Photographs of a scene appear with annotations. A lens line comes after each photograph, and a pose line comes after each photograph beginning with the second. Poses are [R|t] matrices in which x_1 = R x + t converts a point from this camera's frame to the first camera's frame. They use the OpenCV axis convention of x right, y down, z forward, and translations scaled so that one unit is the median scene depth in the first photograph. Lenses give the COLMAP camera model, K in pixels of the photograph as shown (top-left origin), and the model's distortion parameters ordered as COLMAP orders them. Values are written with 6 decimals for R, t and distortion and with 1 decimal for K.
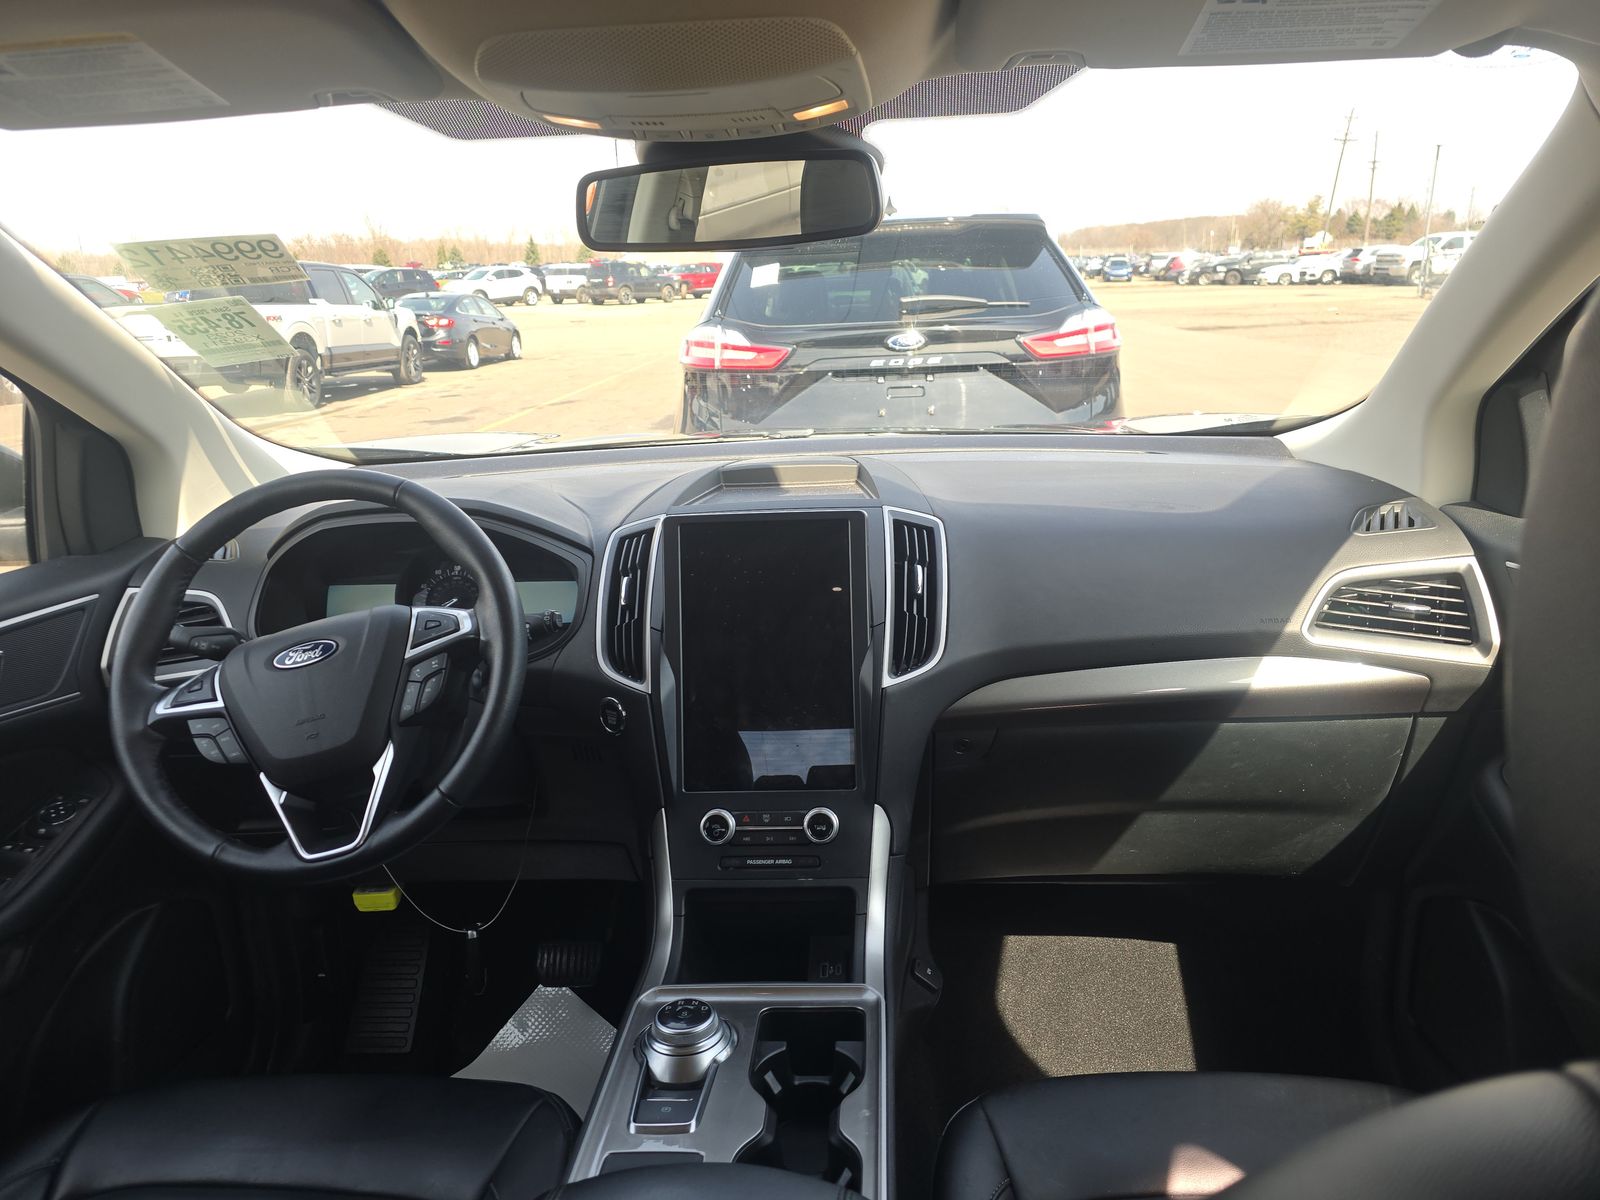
lens RADIAL K [[1037.2, 0, 800.0], [0, 1037.2, 600.0], [0, 0, 1]] dist [0.005437, -0.005169]
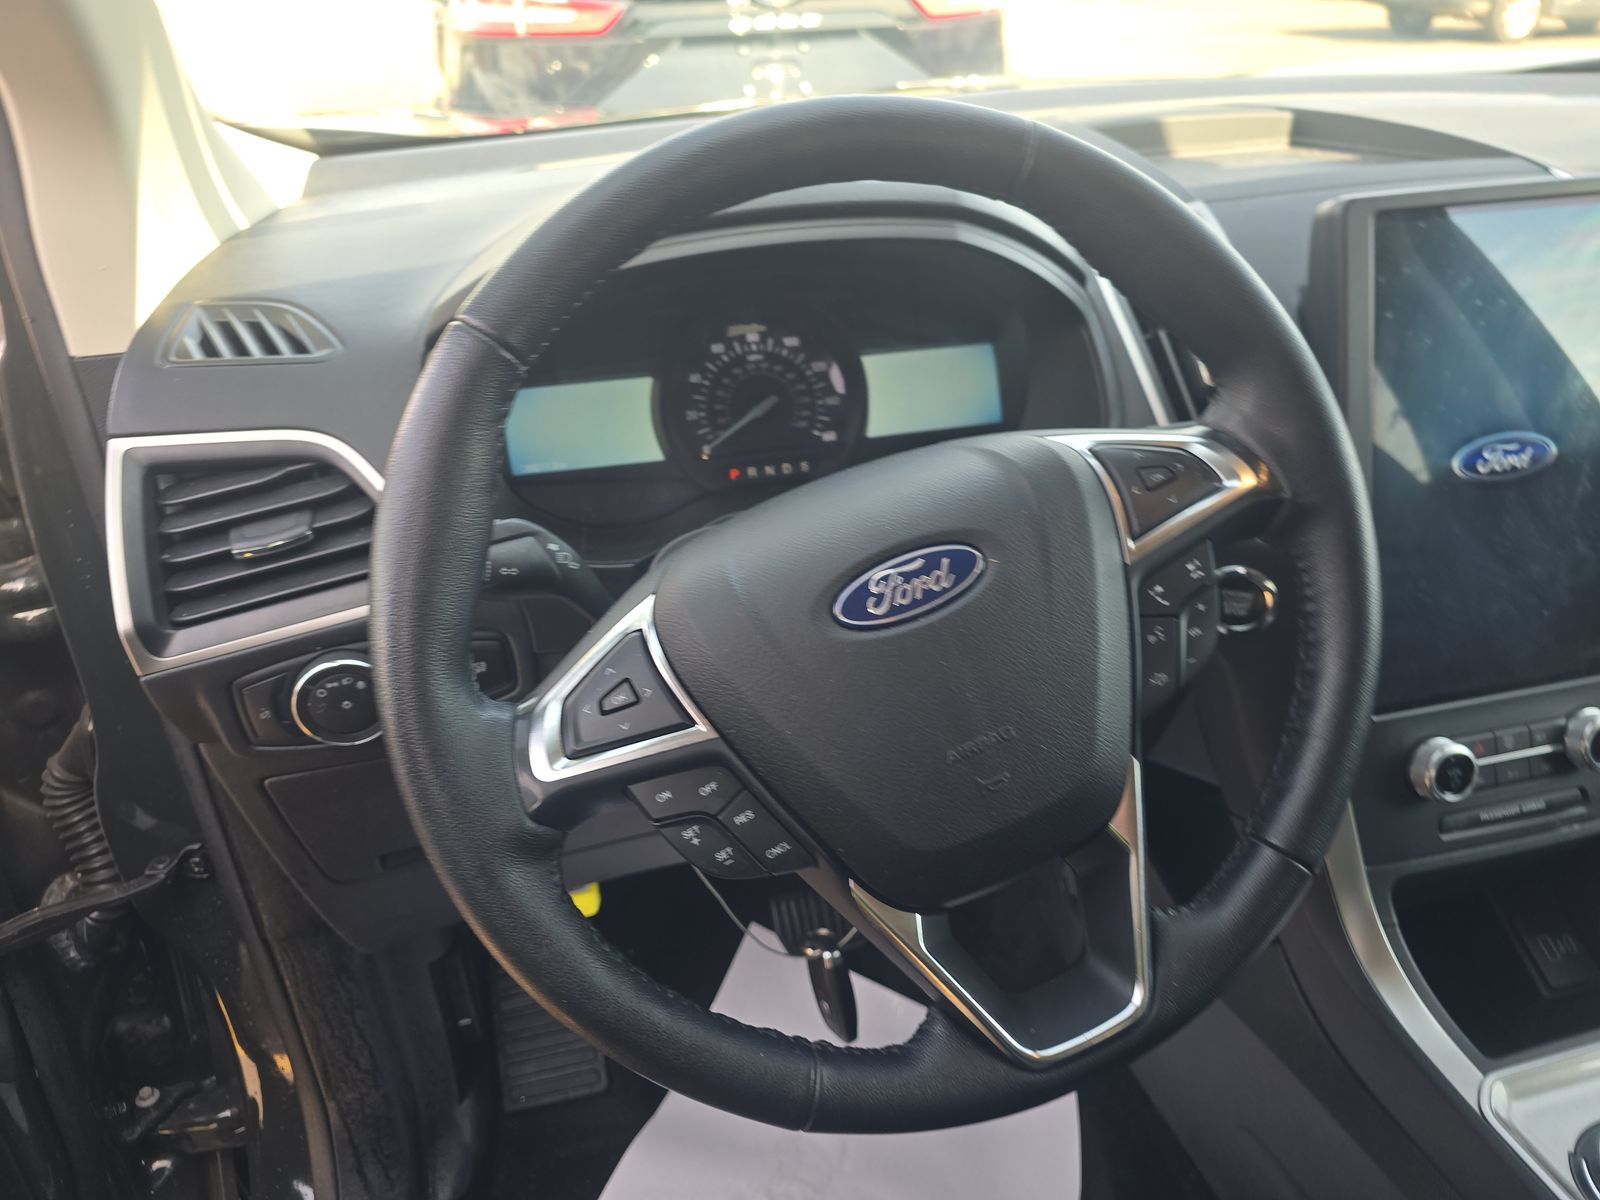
lens RADIAL K [[1090.5, 0, 800.0], [0, 1090.5, 600.0], [0, 0, 1]] dist [-0.016177, -0.000670]
pose [[0.957952, -0.132059, 0.254731, -0.148959], [0.067839, 0.966860, 0.246129, -0.011745], [-0.278793, -0.218499, 0.935165, 0.145773]]
